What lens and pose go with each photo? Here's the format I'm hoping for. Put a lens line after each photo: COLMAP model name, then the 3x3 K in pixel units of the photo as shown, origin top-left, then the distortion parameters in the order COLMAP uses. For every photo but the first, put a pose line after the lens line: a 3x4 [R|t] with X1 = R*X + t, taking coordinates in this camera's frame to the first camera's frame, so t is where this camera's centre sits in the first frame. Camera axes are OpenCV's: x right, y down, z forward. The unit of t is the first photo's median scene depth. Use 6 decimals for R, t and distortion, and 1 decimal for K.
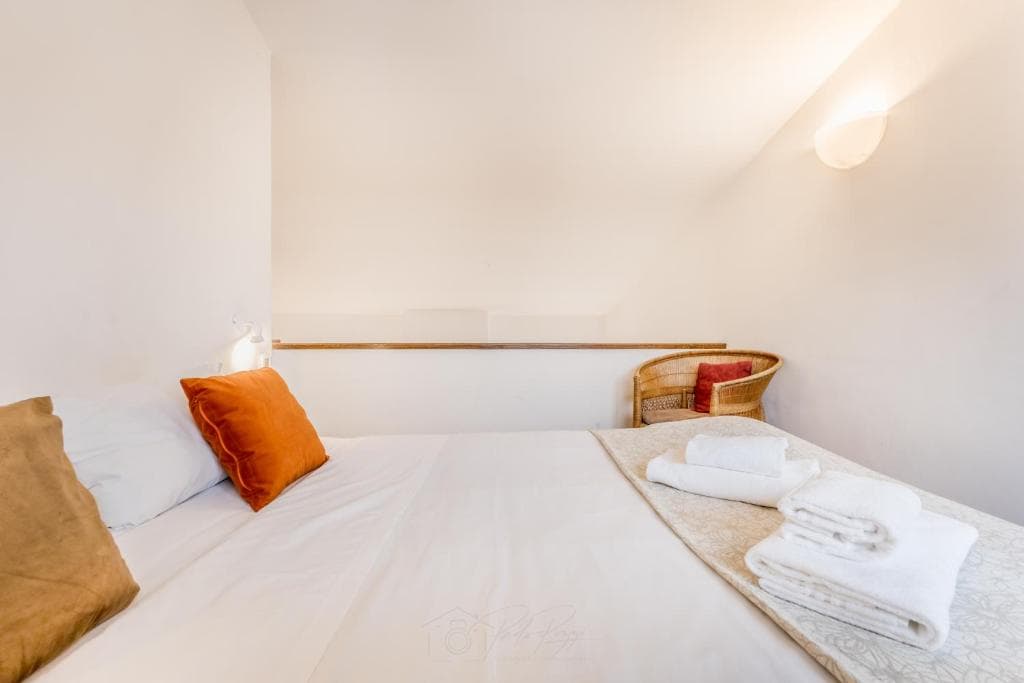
lens RADIAL K [[448.6, 0, 514.2], [0, 448.6, 327.7], [0, 0, 1]] dist [0.022626, -0.007632]
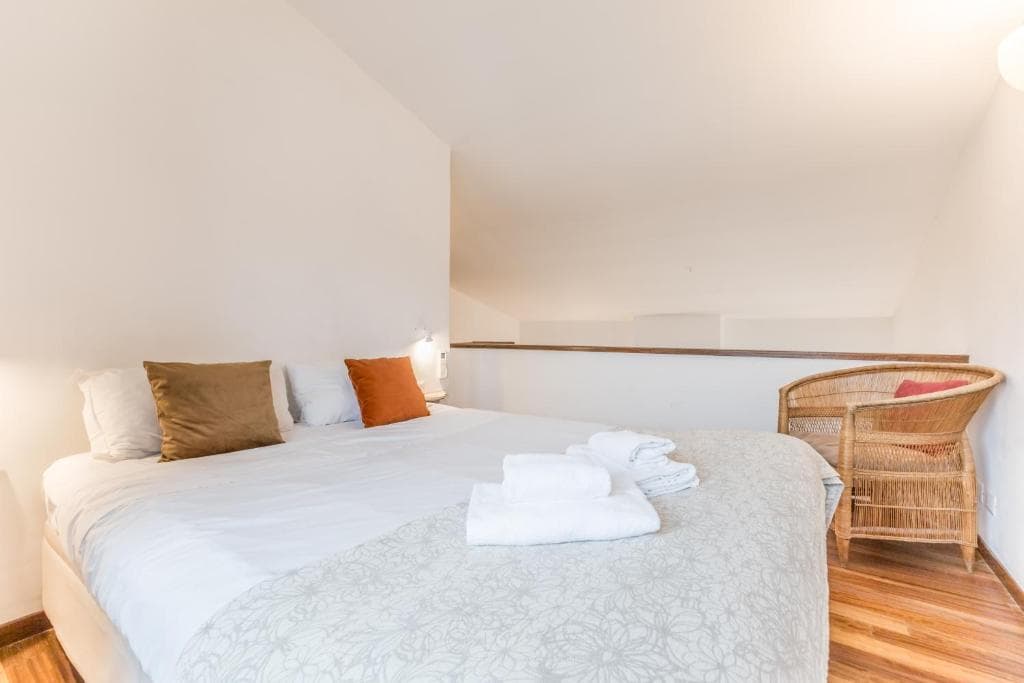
lens RADIAL K [[448.6, 0, 514.2], [0, 448.6, 327.7], [0, 0, 1]] dist [0.022626, -0.007632]
pose [[0.770394, -0.006011, -0.637539, 0.410140], [-0.002213, 0.999924, -0.012102, 0.001164], [0.637564, 0.010734, 0.770323, -0.003761]]
